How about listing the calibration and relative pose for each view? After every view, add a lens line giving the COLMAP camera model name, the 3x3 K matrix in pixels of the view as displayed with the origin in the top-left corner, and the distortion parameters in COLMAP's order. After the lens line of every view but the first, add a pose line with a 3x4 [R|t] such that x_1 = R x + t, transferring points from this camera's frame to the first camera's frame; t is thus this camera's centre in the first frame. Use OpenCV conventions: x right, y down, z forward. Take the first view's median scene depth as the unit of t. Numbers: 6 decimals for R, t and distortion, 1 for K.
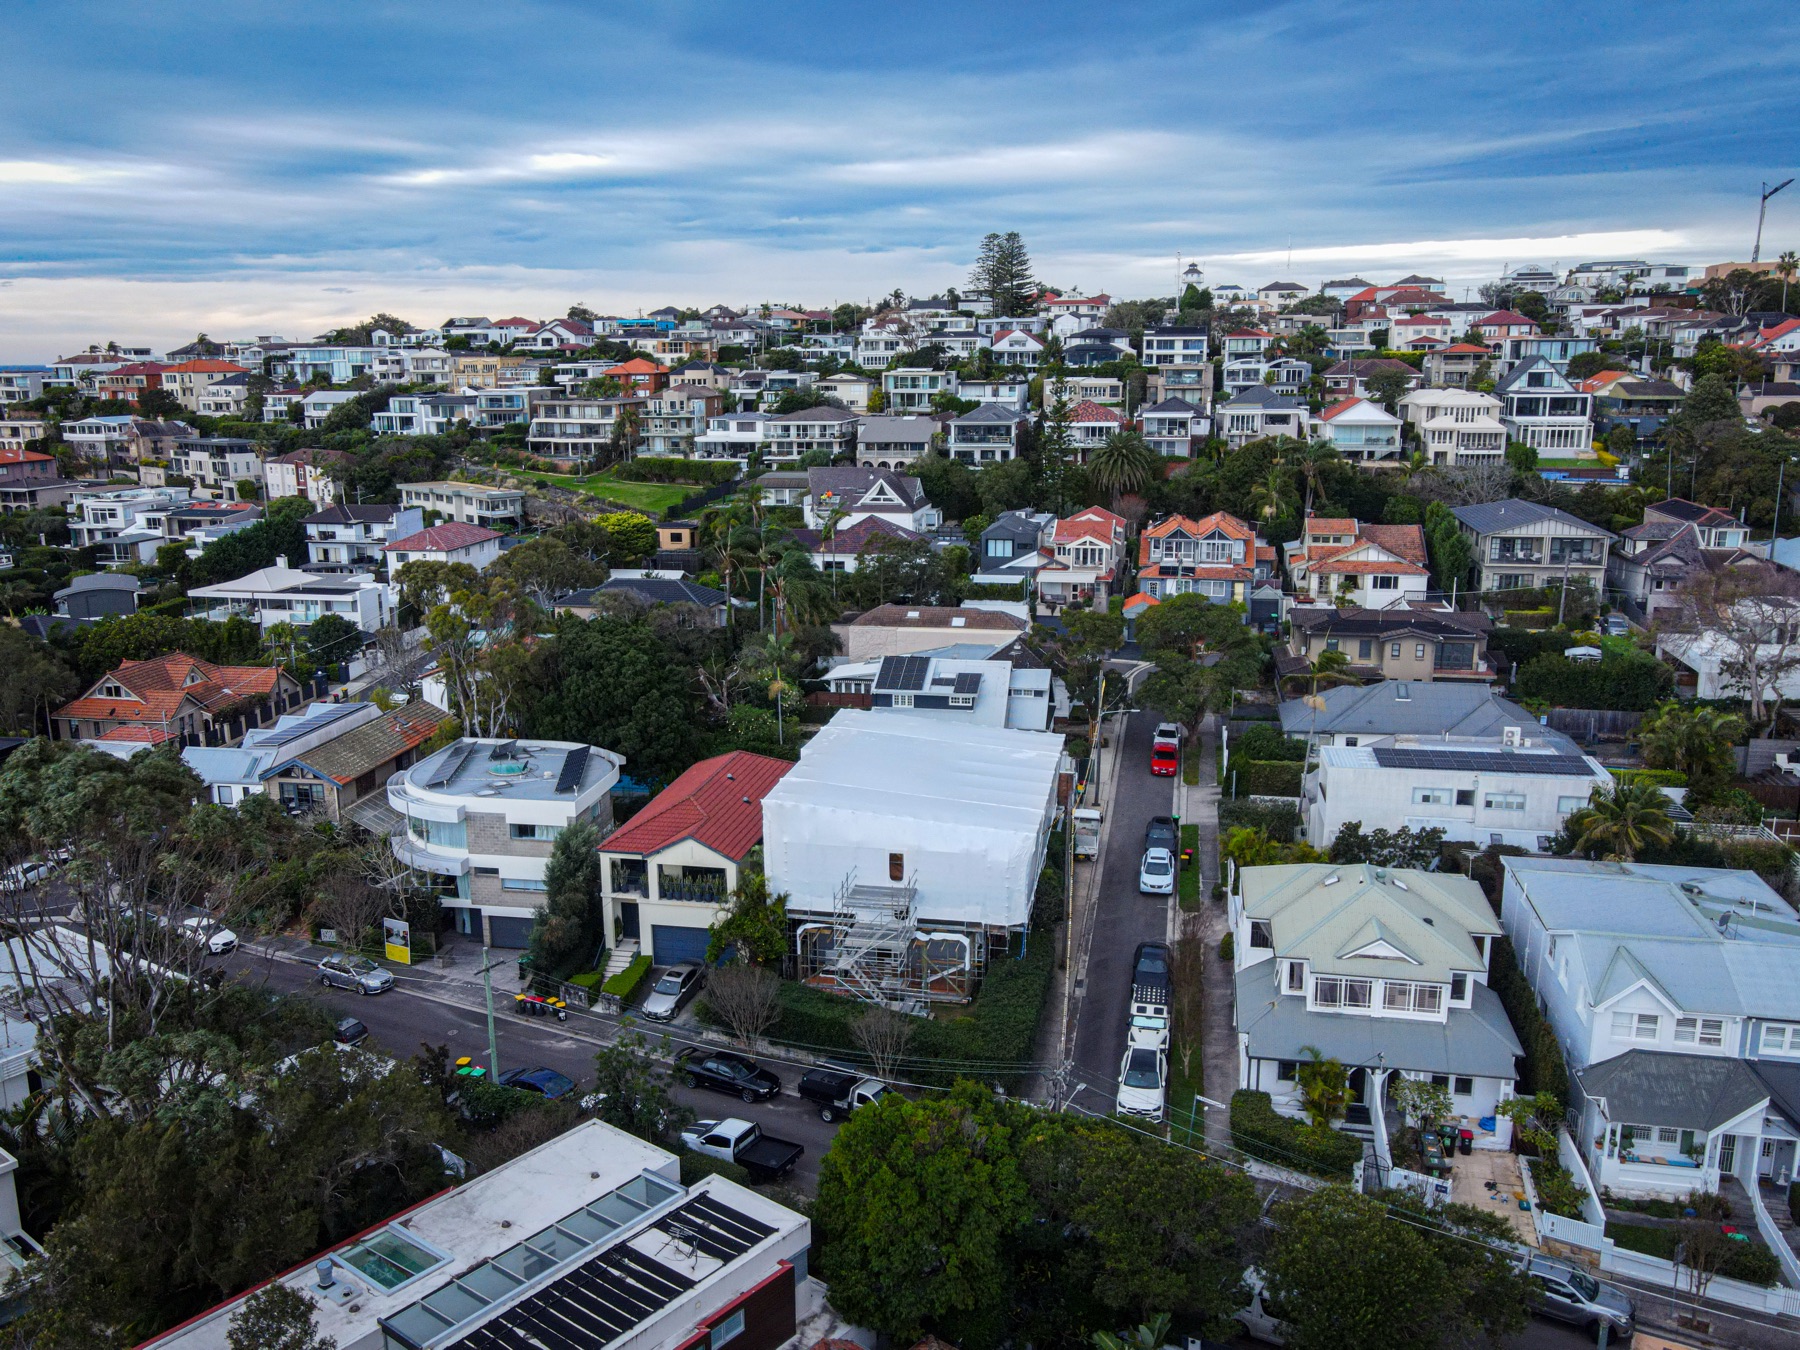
lens RADIAL K [[1523.7, 0, 873.6], [0, 1523.7, 679.4], [0, 0, 1]] dist [-0.035122, 0.101934]
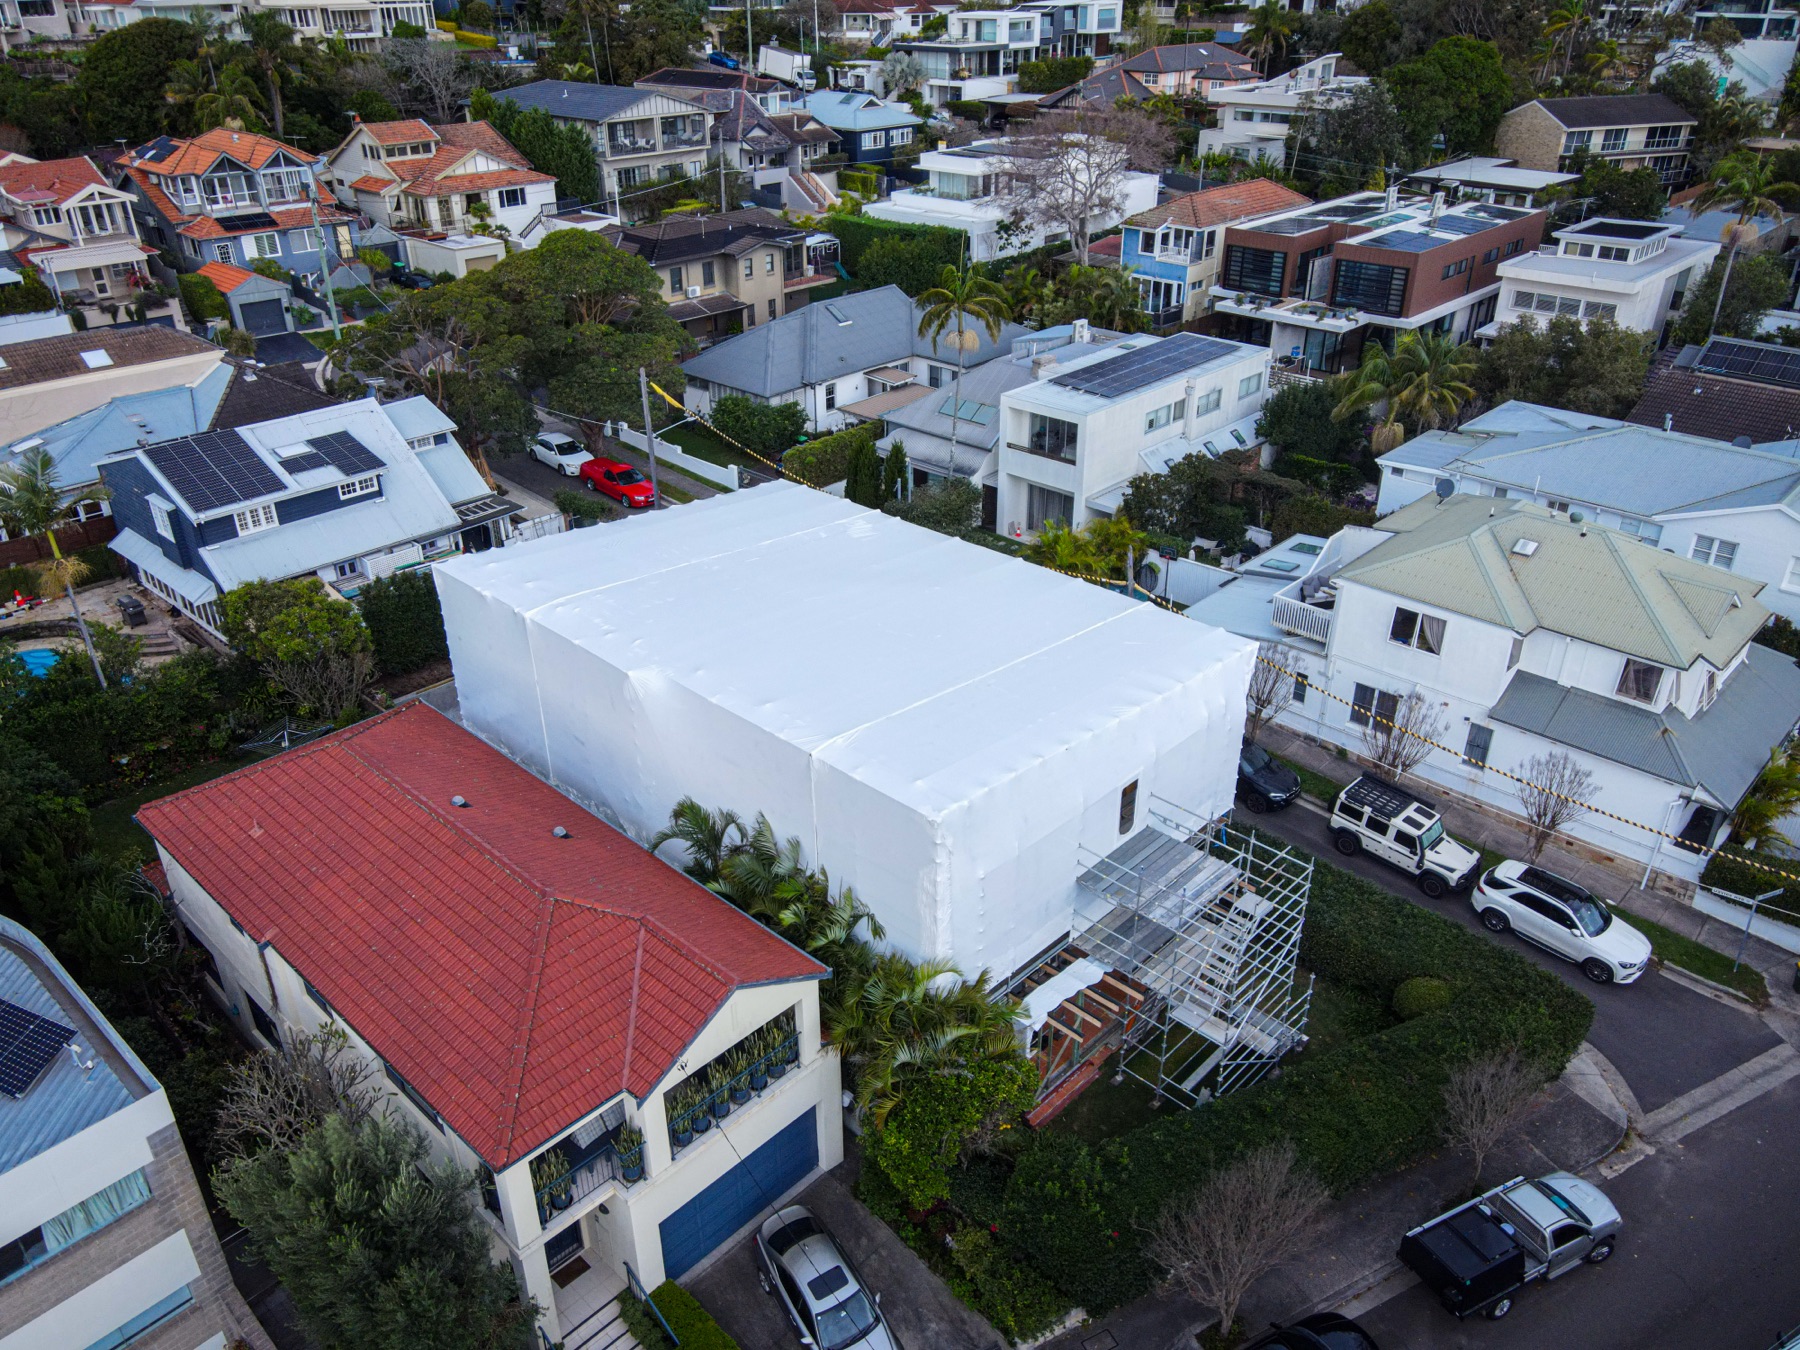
lens RADIAL K [[1331.1, 0, 896.6], [0, 1331.1, 677.0], [0, 0, 1]] dist [0.008366, 0.004092]
pose [[0.530953, -0.399015, 0.747579, -0.201554], [0.183710, 0.915422, 0.358124, -0.053019], [-0.827248, -0.052809, 0.559350, 0.484101]]
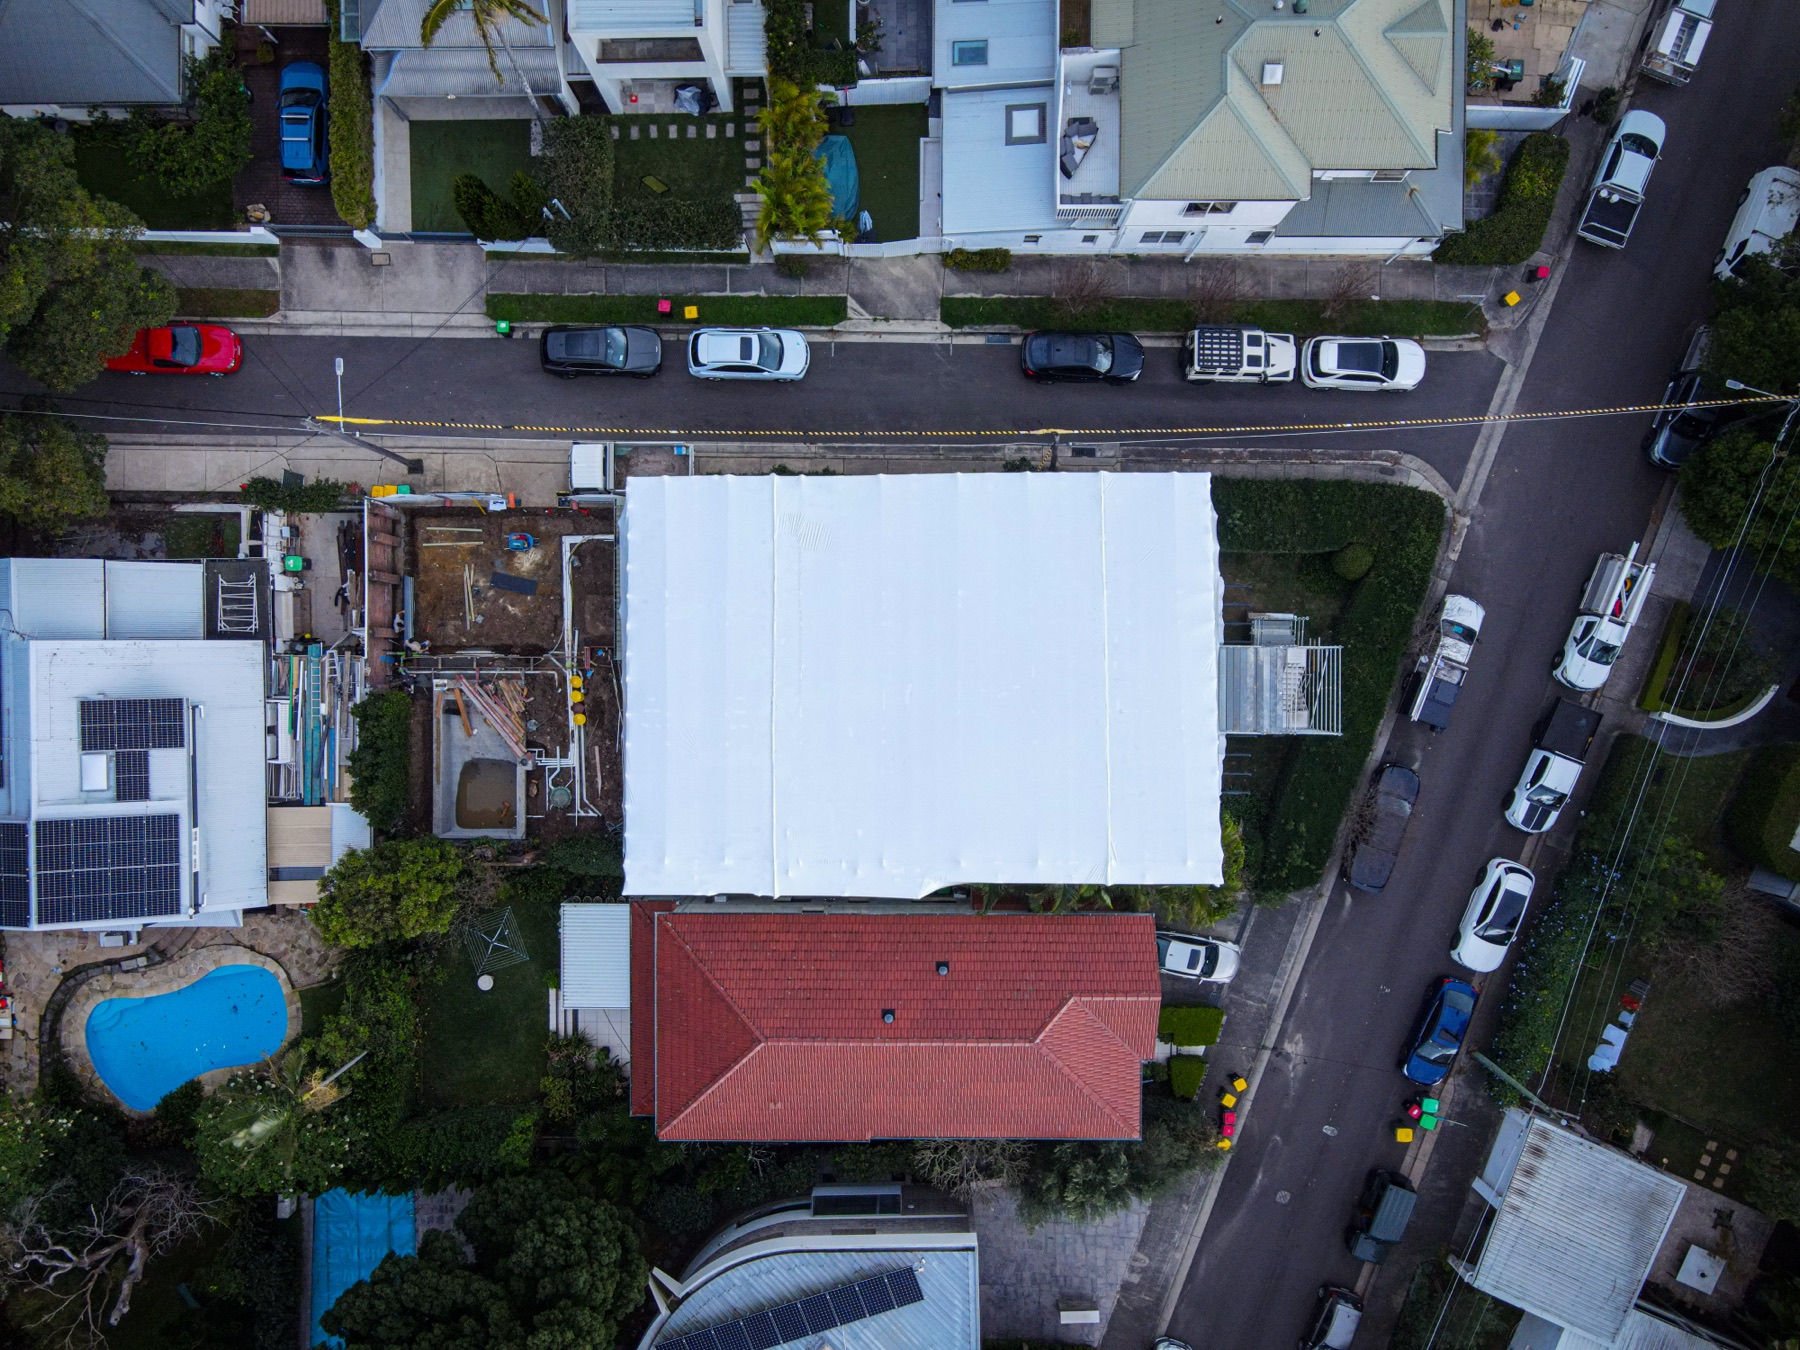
lens RADIAL K [[1336.2, 0, 895.2], [0, 1336.2, 675.7], [0, 0, 1]] dist [-0.013302, 0.050590]
pose [[-0.196486, -0.980506, -0.001269, 0.026366], [0.219277, -0.045202, 0.974615, -0.304918], [-0.955673, 0.191220, 0.223884, 0.592804]]
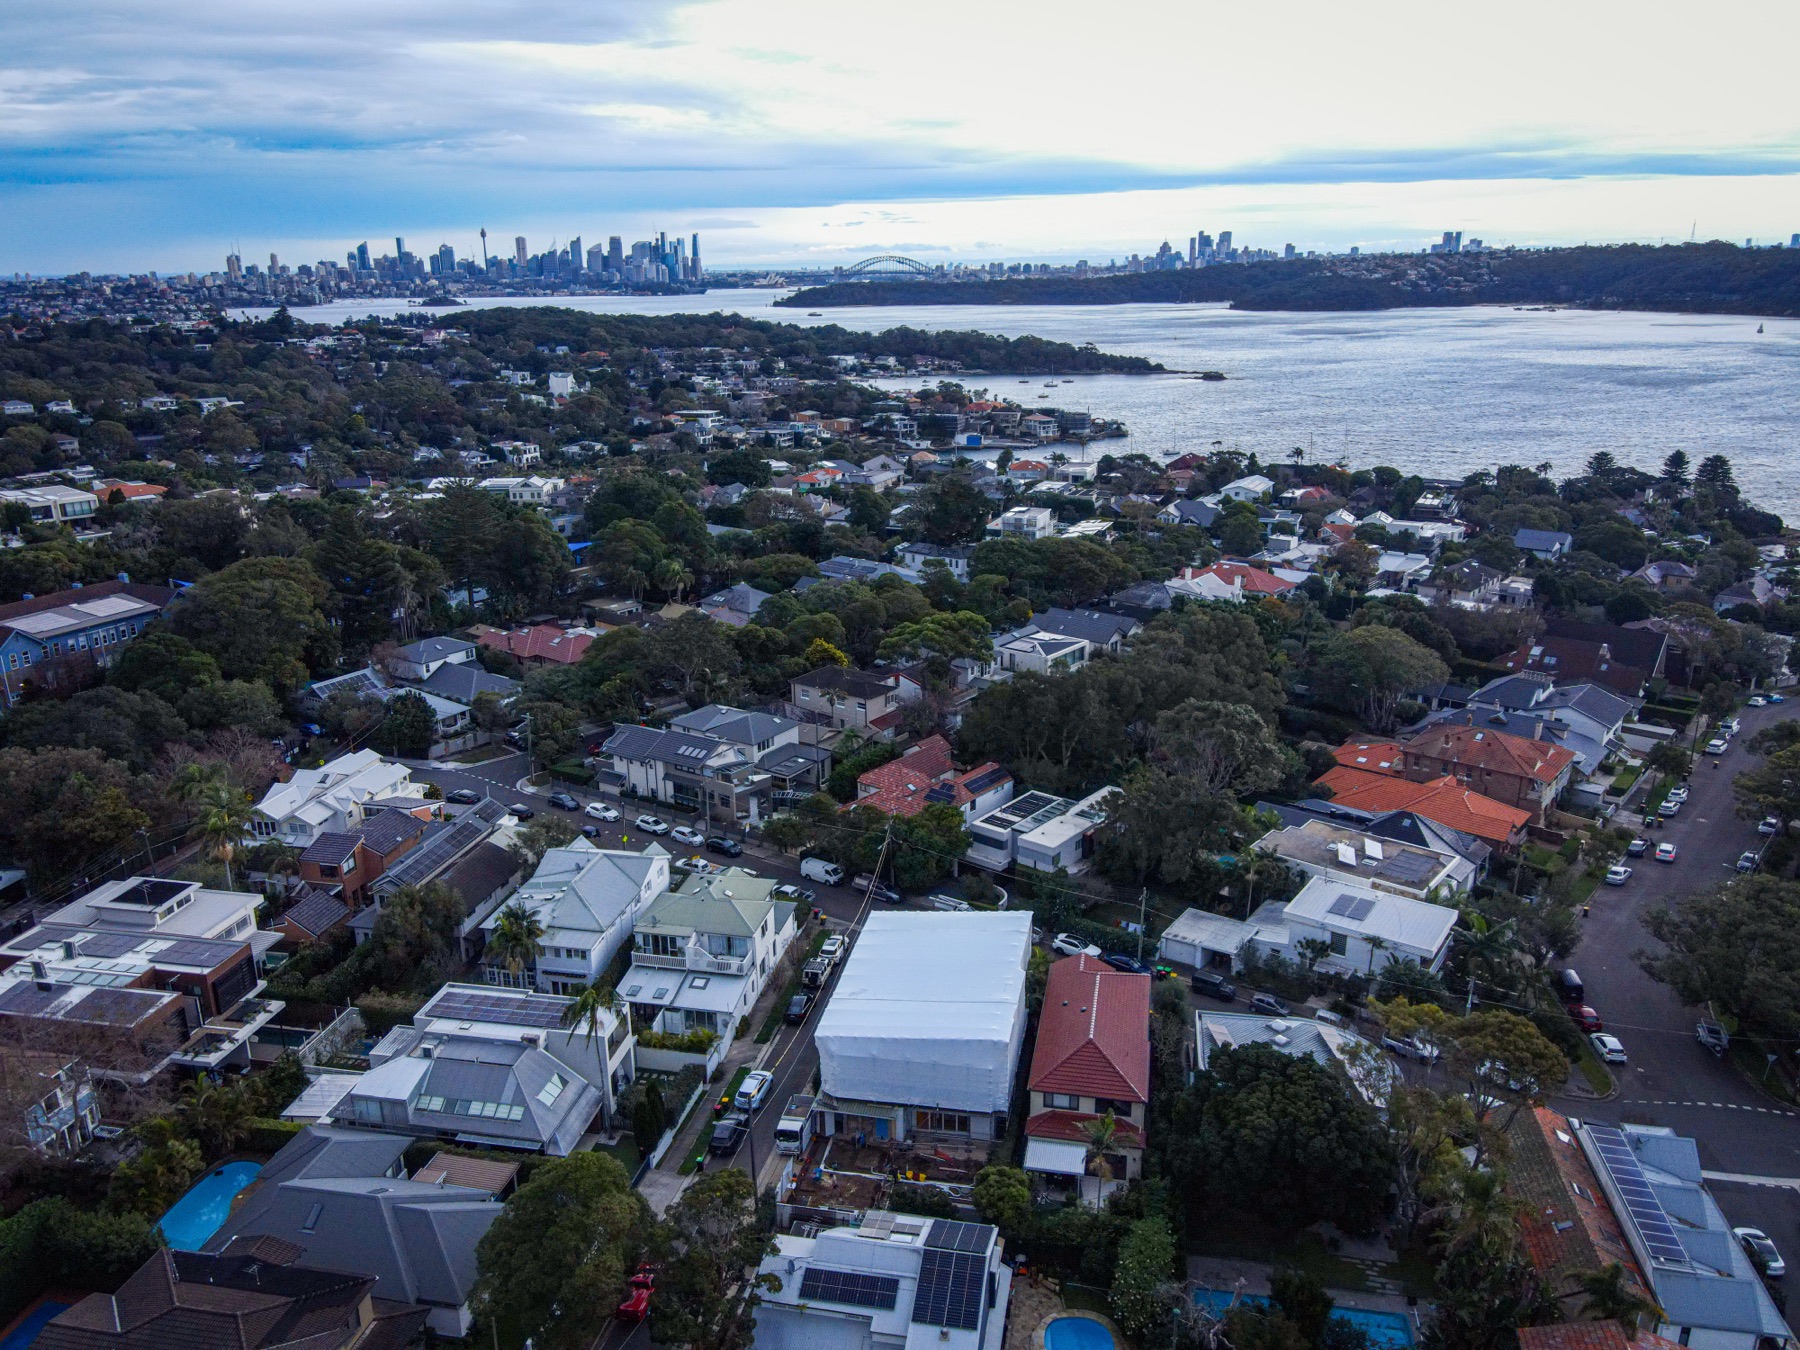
lens RADIAL K [[1336.2, 0, 895.2], [0, 1336.2, 675.7], [0, 0, 1]] dist [-0.013302, 0.050590]
pose [[-0.999728, 0.020871, 0.010403, 0.033942], [0.023295, 0.873376, 0.486490, -0.513012], [0.001068, 0.486600, -0.873624, 1.289083]]
